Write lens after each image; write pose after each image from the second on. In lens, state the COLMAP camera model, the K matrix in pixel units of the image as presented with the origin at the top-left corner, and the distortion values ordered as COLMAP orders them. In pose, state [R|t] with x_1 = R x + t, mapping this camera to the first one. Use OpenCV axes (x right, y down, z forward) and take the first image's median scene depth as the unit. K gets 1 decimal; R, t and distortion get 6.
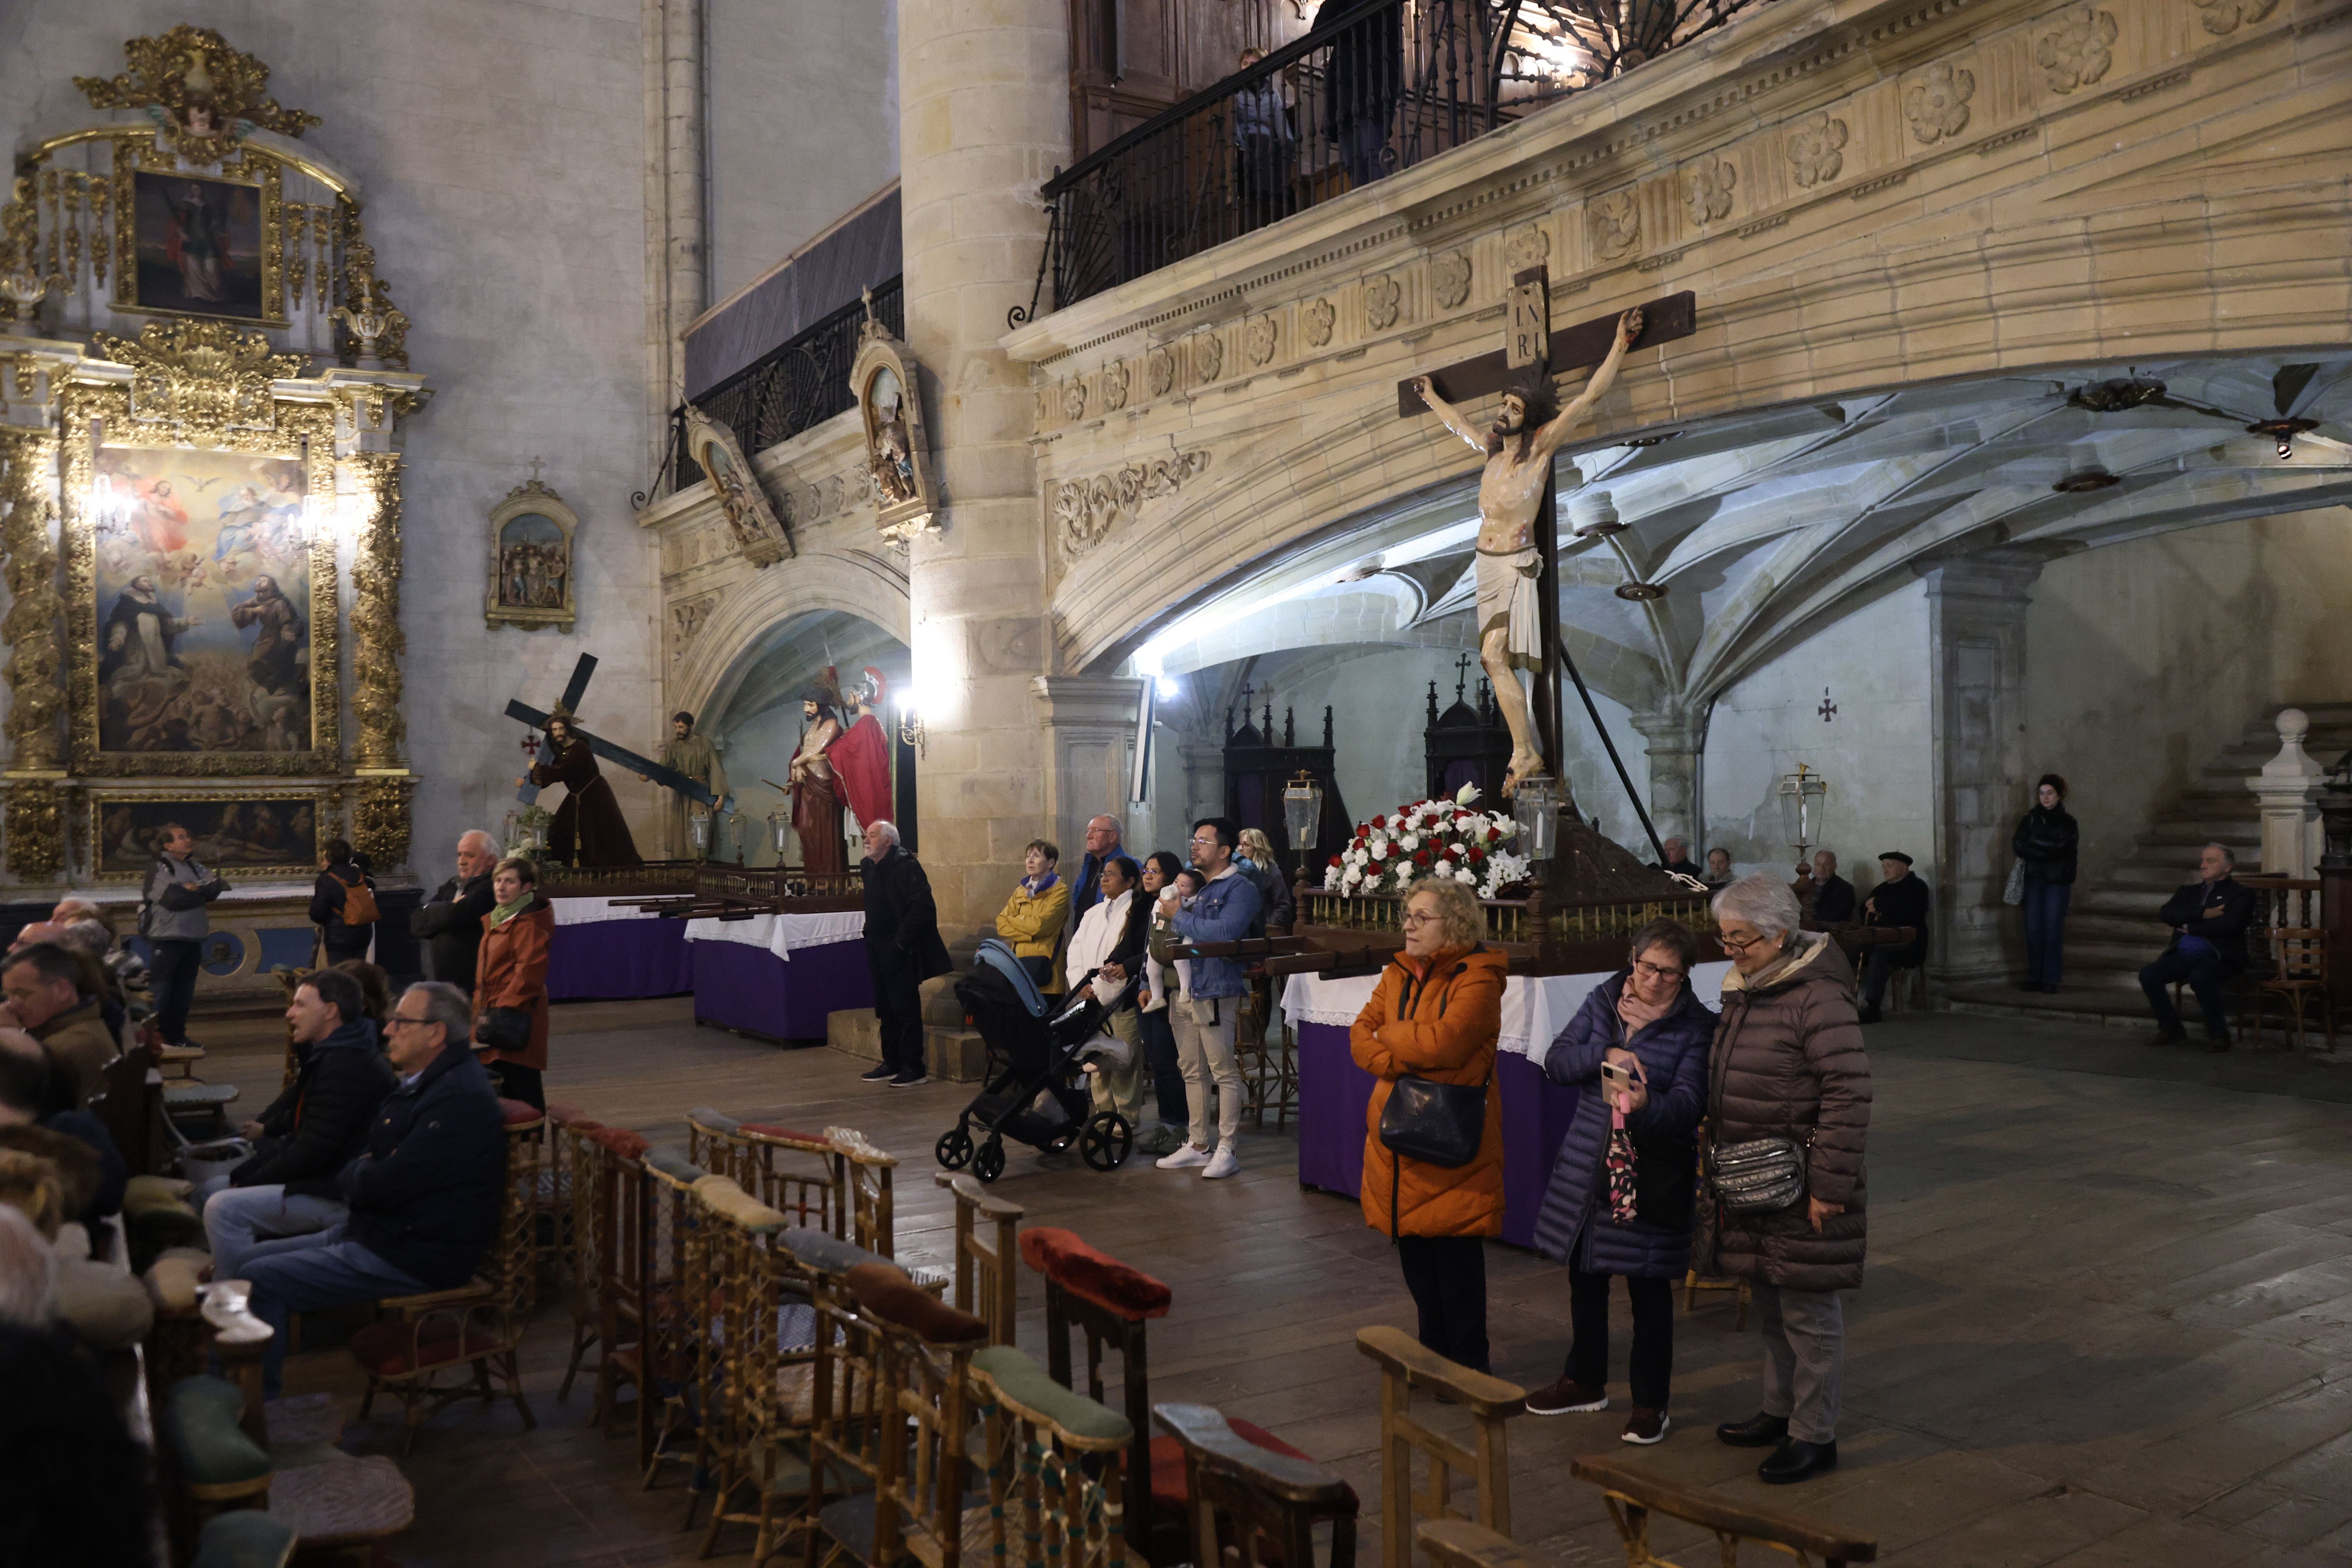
lens RADIAL K [[1996.7, 0, 1160.6], [0, 1996.7, 814.9], [0, 0, 1]] dist [-0.051990, 0.069857]
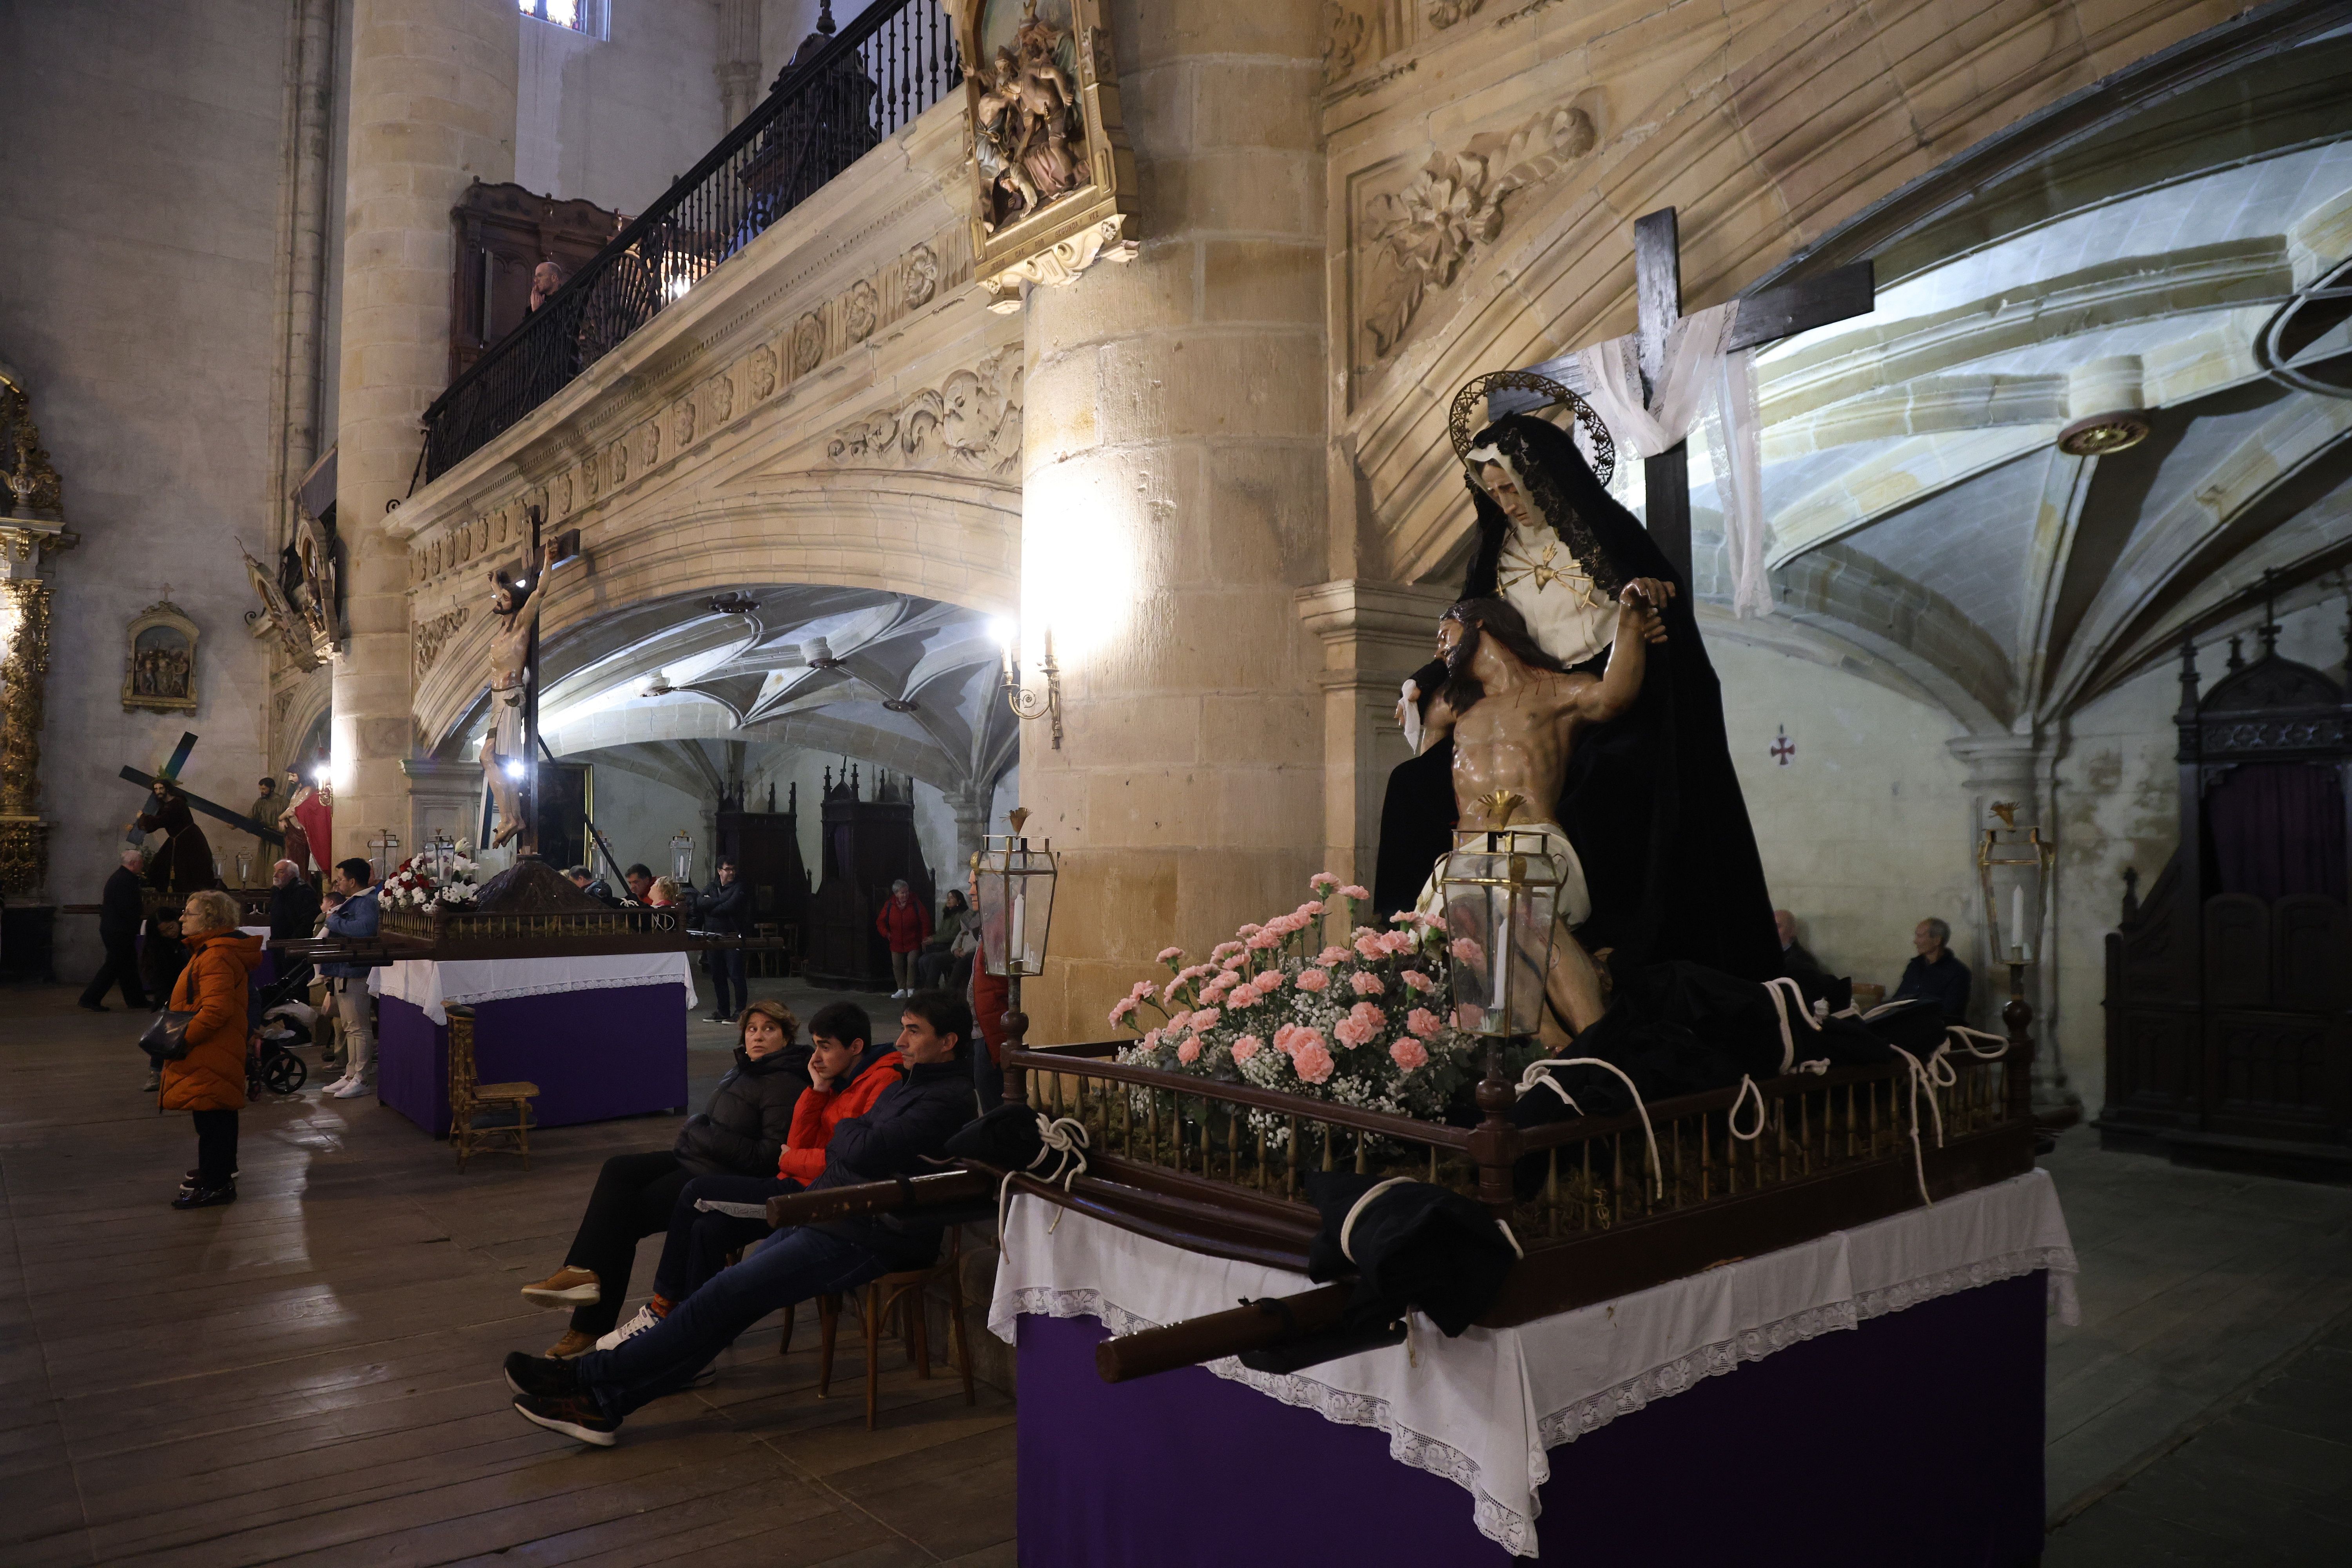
lens RADIAL K [[1653.9, 0, 1183.0], [0, 1653.9, 803.5], [0, 0, 1]] dist [-0.131175, 0.090863]
pose [[0.993380, 0.018735, 0.113337, 0.256529], [-0.014406, 0.999139, -0.038901, -0.001402], [-0.113968, 0.037011, 0.992795, -0.137591]]
